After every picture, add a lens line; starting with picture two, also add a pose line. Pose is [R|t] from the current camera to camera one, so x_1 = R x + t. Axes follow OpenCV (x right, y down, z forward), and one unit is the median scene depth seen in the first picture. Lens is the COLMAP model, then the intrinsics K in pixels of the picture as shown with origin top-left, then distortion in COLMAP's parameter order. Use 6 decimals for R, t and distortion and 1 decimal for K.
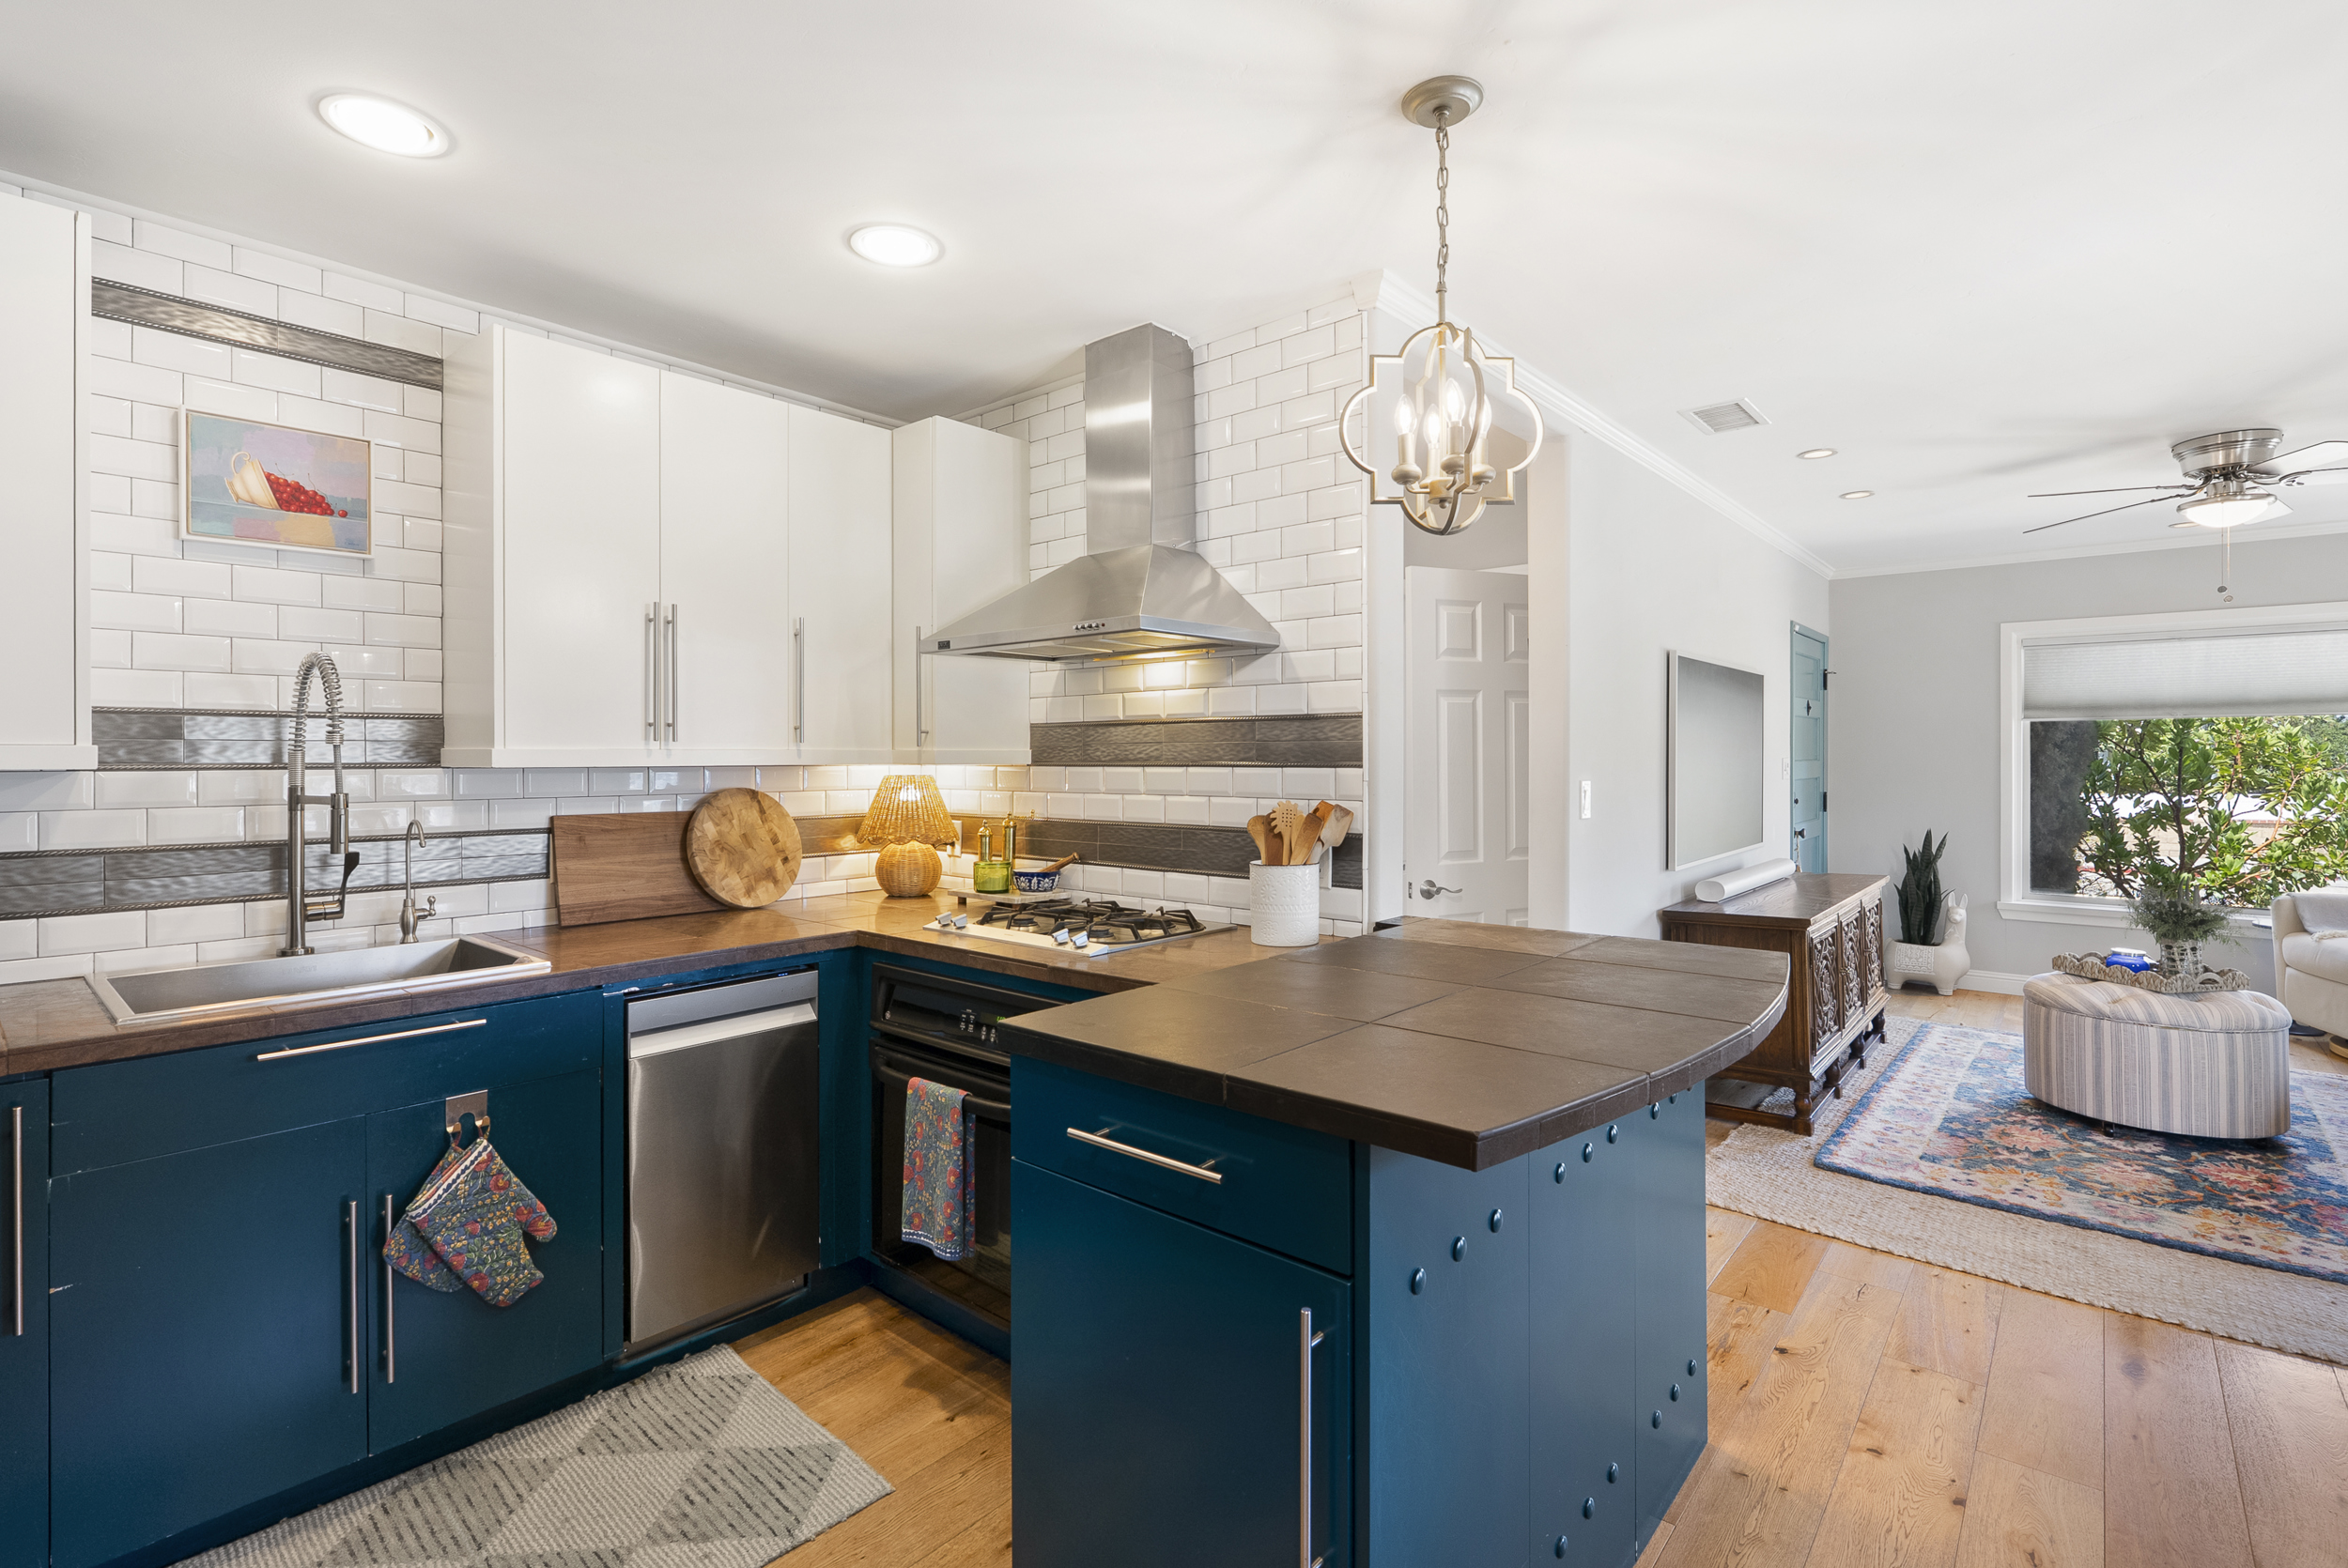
lens RADIAL K [[1072.0, 0, 1164.3], [0, 1072.0, 761.3], [0, 0, 1]] dist [-0.003792, -0.000460]
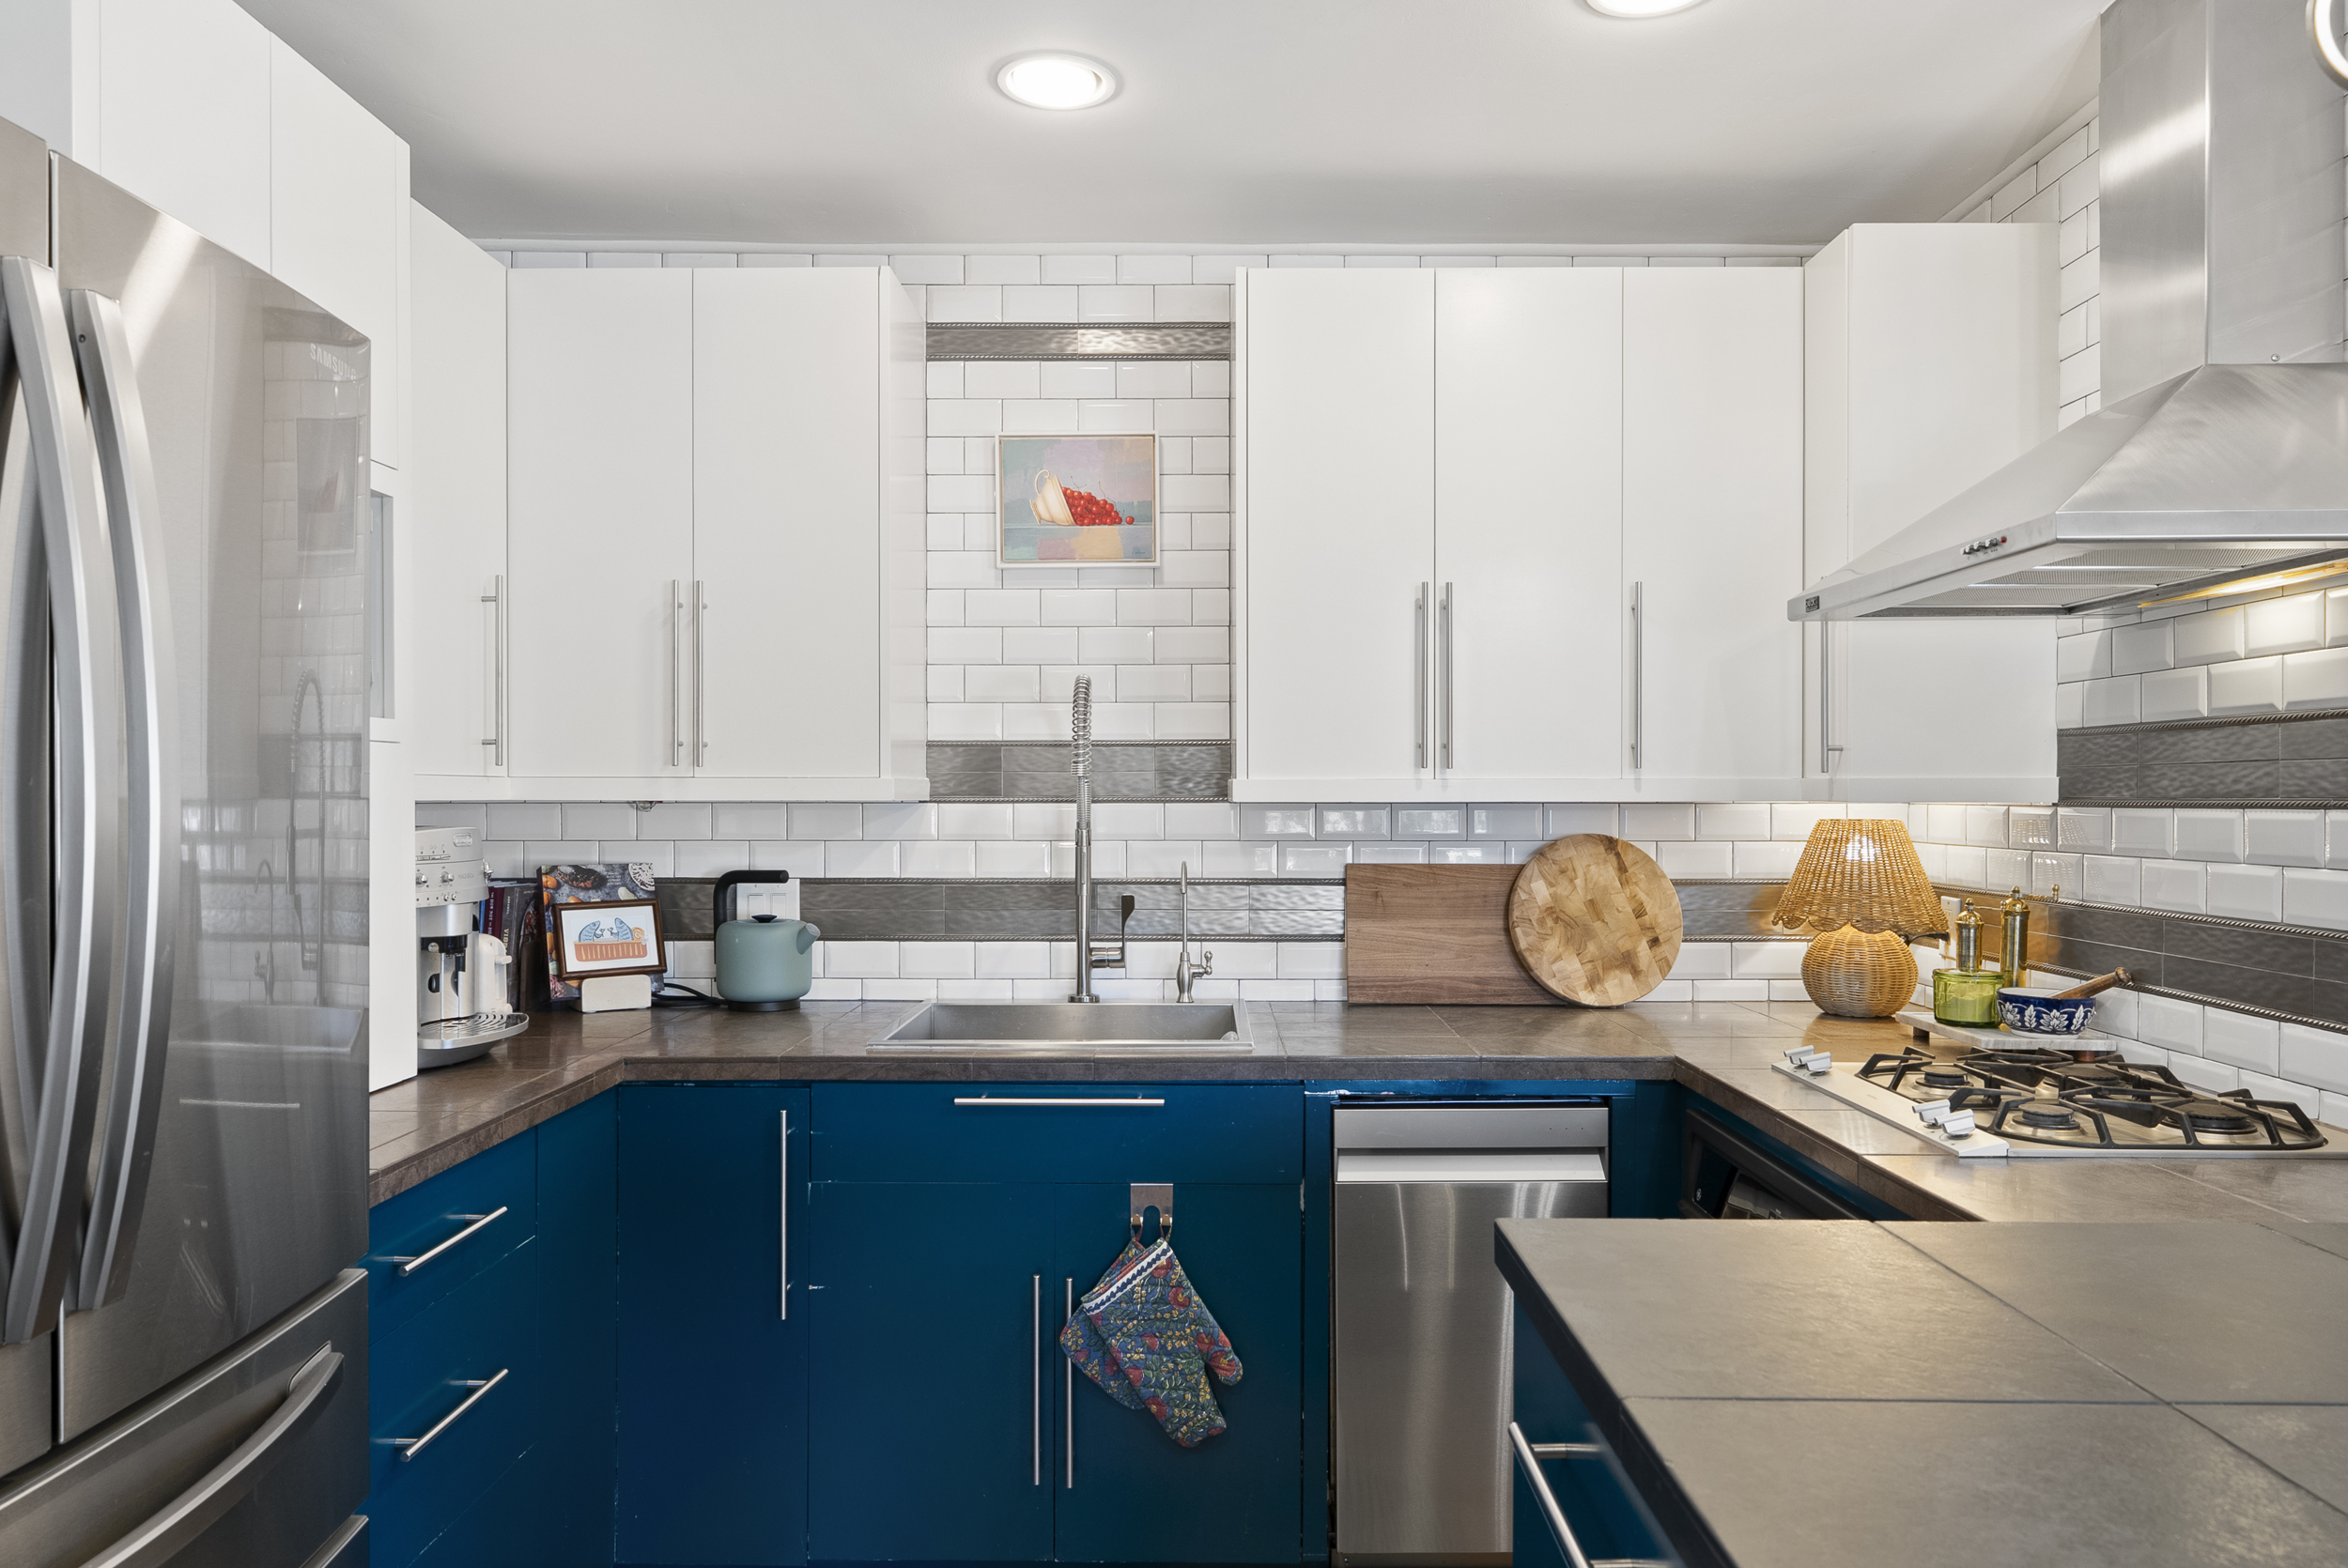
lens RADIAL K [[1542.3, 0, 1195.6], [0, 1542.3, 804.6], [0, 0, 1]] dist [-0.004888, 0.005619]
pose [[0.653229, 0.006420, -0.757134, 0.195179], [-0.003561, 0.999979, 0.005407, 0.001032], [0.757152, -0.000836, 0.653238, 0.144848]]
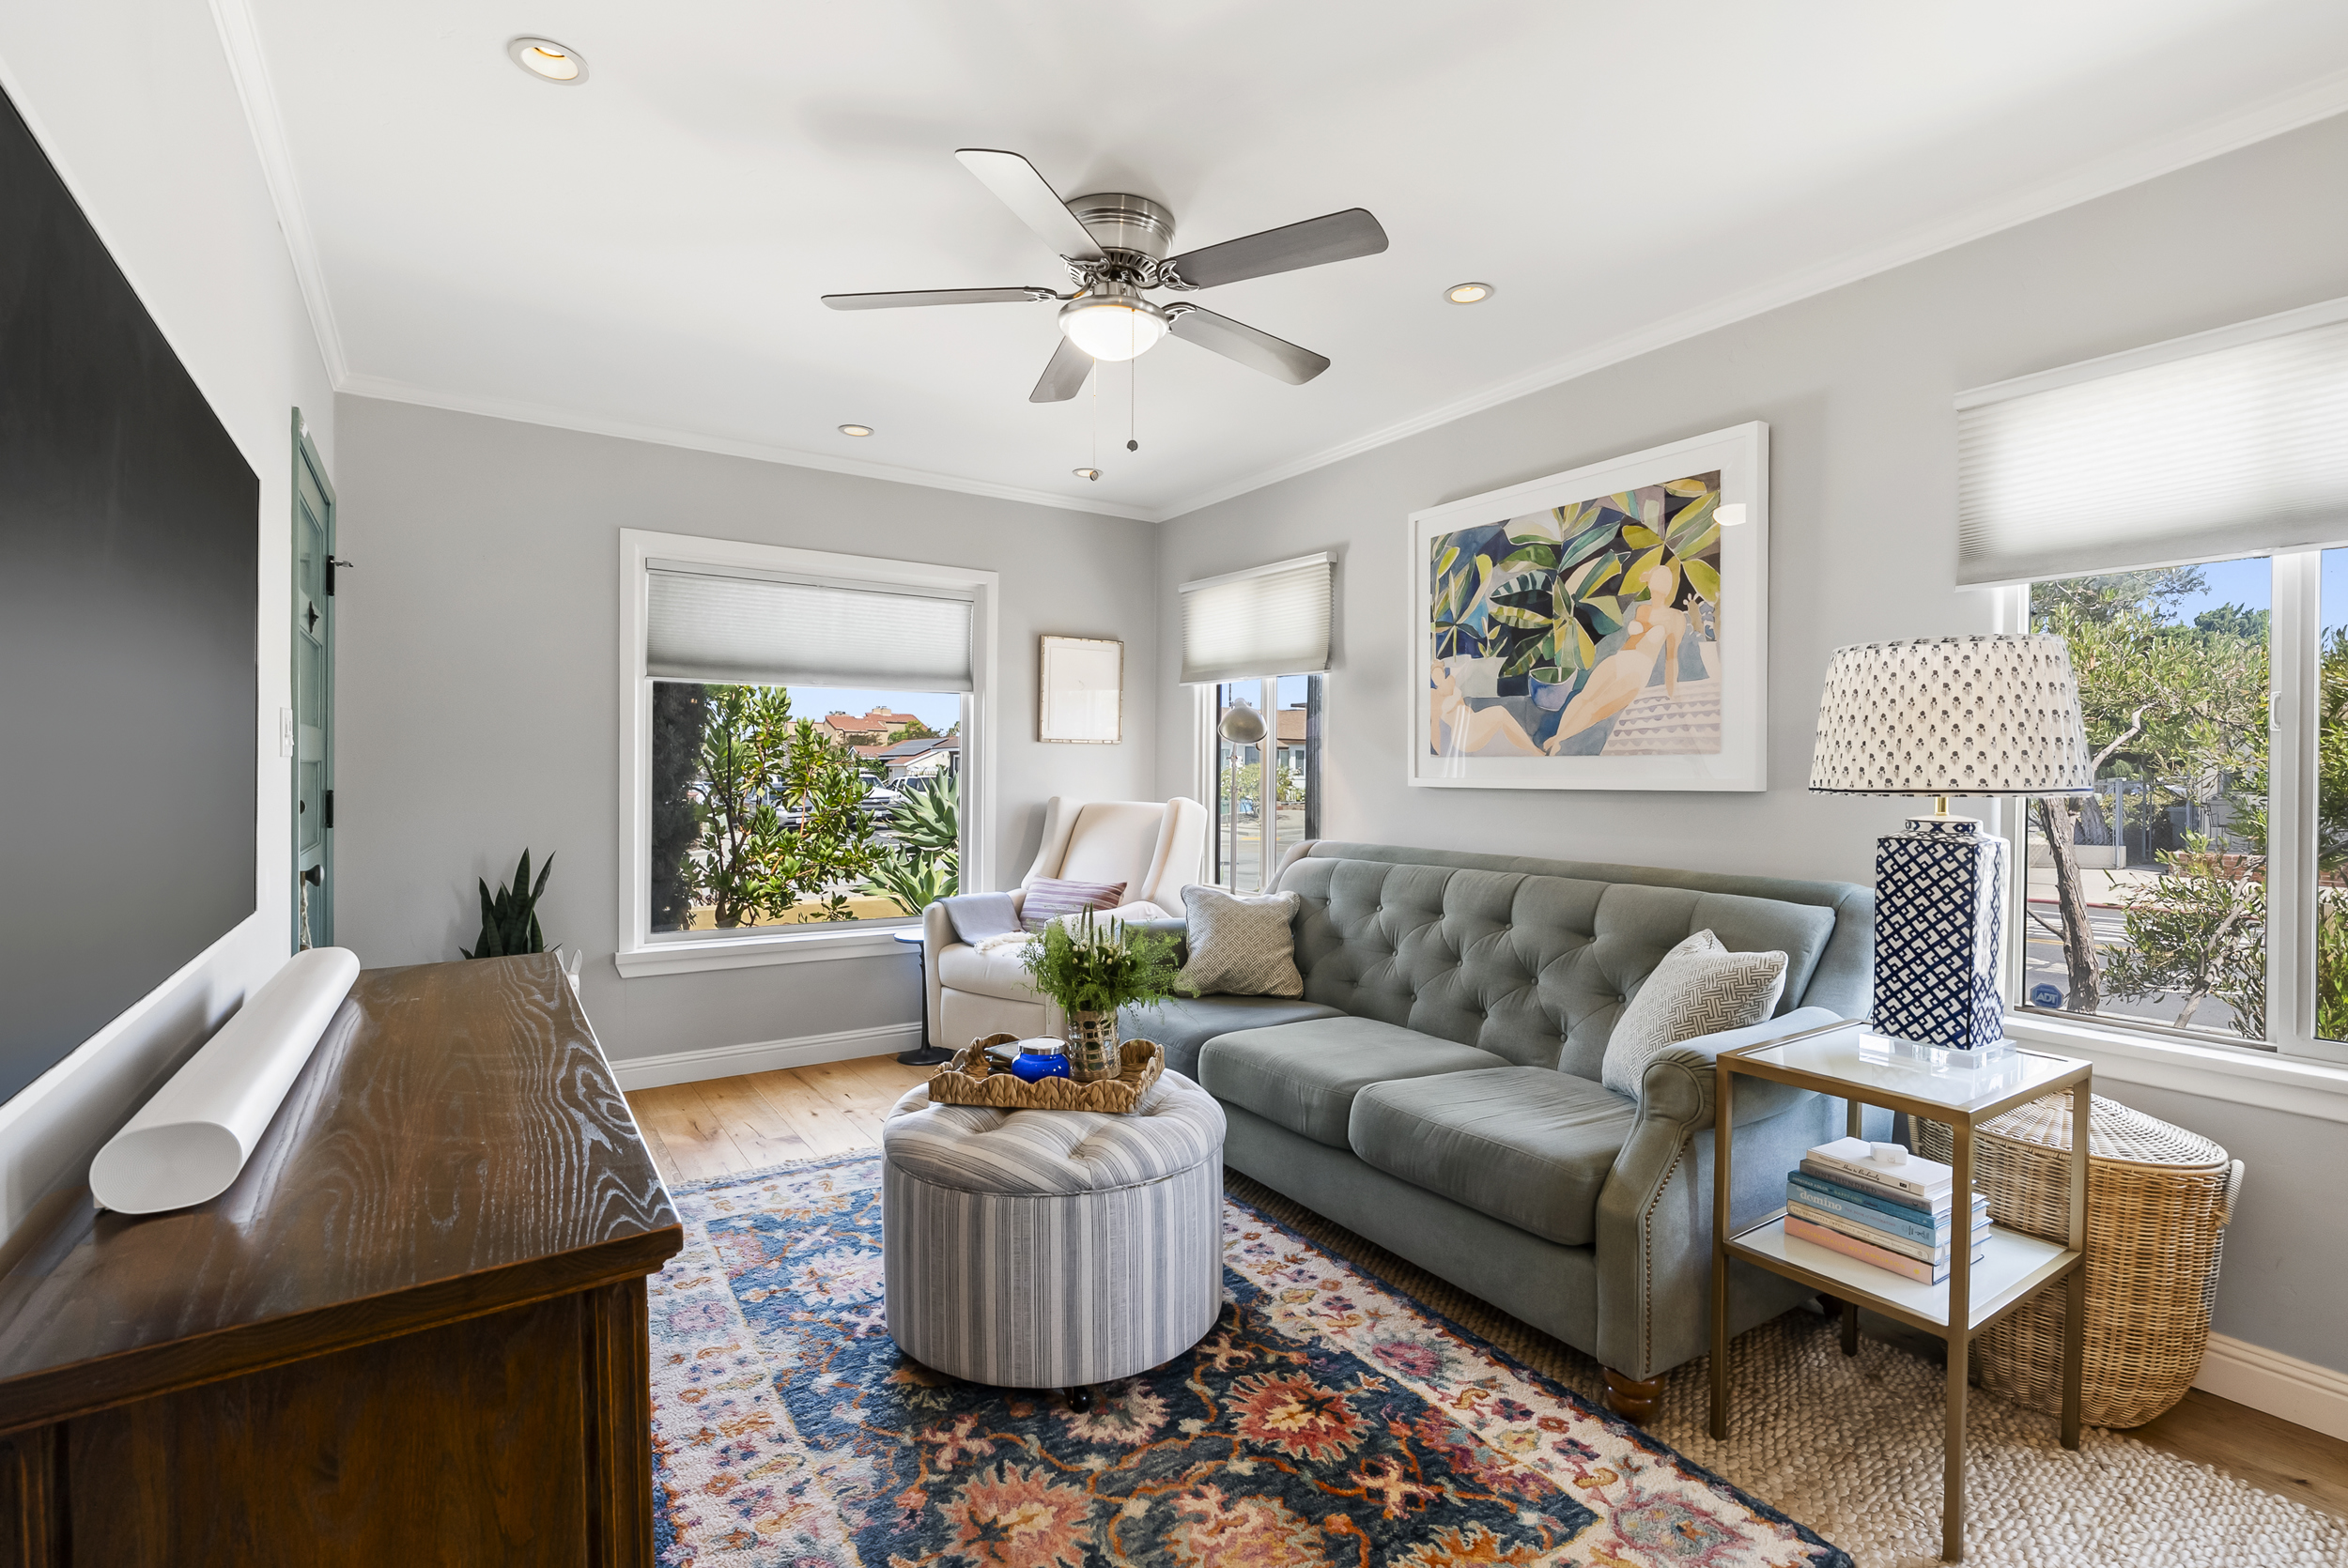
lens RADIAL K [[1072.0, 0, 1177.1], [0, 1072.0, 786.9], [0, 0, 1]] dist [-0.003792, -0.000460]
pose [[0.258646, -0.009788, 0.965922, 0.458457], [-0.003825, 0.999930, 0.011157, 0.041685], [-0.965965, -0.006581, 0.258591, 0.974203]]
